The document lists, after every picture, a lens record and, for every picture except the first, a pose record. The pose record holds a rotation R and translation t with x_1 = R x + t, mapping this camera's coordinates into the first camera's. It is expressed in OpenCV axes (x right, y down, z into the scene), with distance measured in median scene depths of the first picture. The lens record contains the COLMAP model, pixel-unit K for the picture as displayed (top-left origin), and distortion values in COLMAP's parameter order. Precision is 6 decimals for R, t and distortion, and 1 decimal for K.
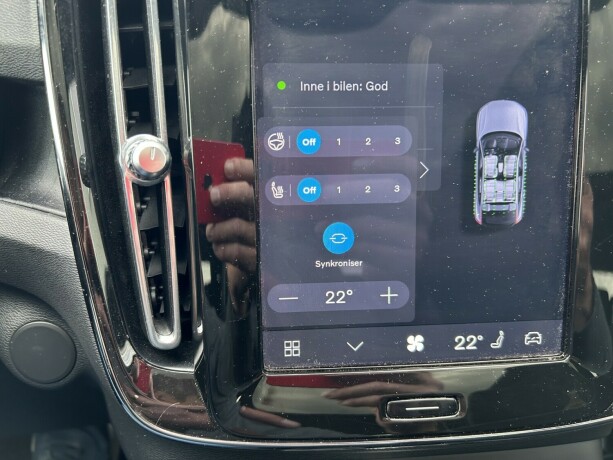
lens RADIAL K [[474.7, 0, 305.7], [0, 474.7, 223.7], [0, 0, 1]] dist [-0.004607, -0.016055]
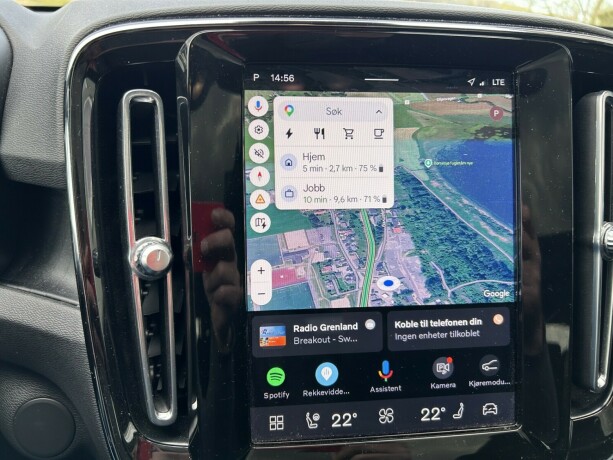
lens RADIAL K [[469.7, 0, 305.6], [0, 469.7, 224.2], [0, 0, 1]] dist [-0.002134, -0.012342]
pose [[0.999405, -0.001993, 0.034436, 0.002608], [0.005857, 0.993635, -0.112493, -0.077105], [-0.033992, 0.112627, 0.993056, -0.153898]]
